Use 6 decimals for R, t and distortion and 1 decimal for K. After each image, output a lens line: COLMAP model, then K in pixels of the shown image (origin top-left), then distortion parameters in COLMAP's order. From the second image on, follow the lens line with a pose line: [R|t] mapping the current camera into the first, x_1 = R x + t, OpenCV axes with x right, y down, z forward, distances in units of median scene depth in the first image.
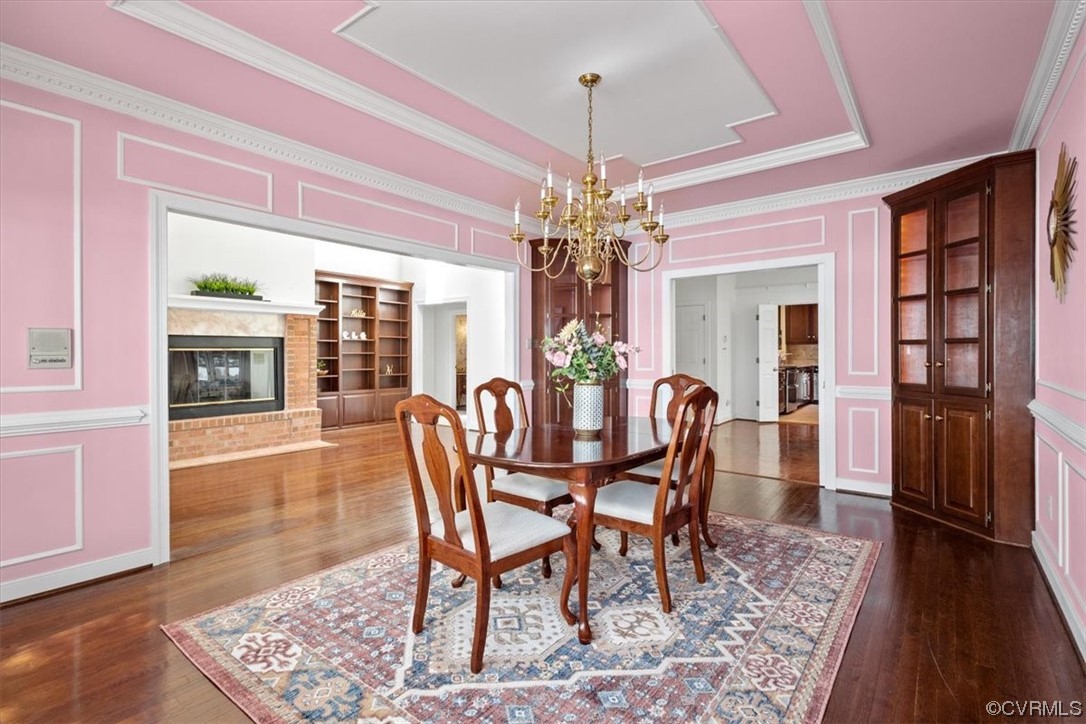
lens RADIAL K [[504.3, 0, 546.6], [0, 504.3, 356.7], [0, 0, 1]] dist [0.008172, -0.000412]
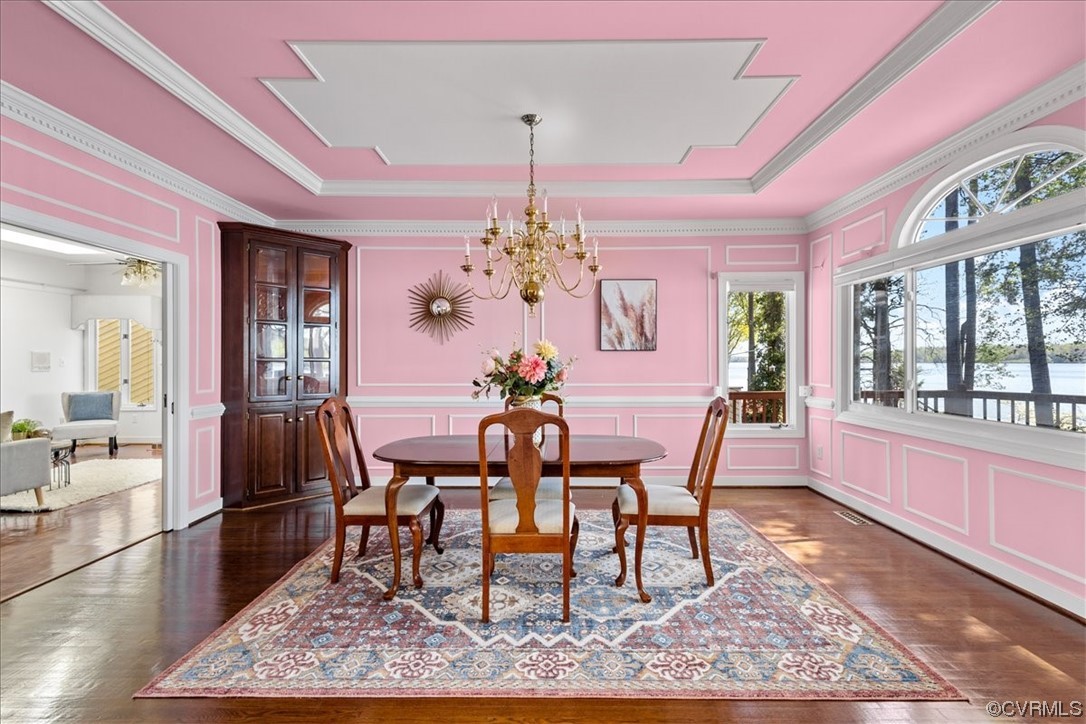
lens RADIAL K [[504.3, 0, 546.6], [0, 504.3, 356.7], [0, 0, 1]] dist [0.008172, -0.000412]
pose [[-0.610711, 0.013588, 0.791737, -0.947905], [0.010024, 0.999905, -0.009429, -0.029356], [-0.791790, 0.002177, -0.610790, 1.949011]]
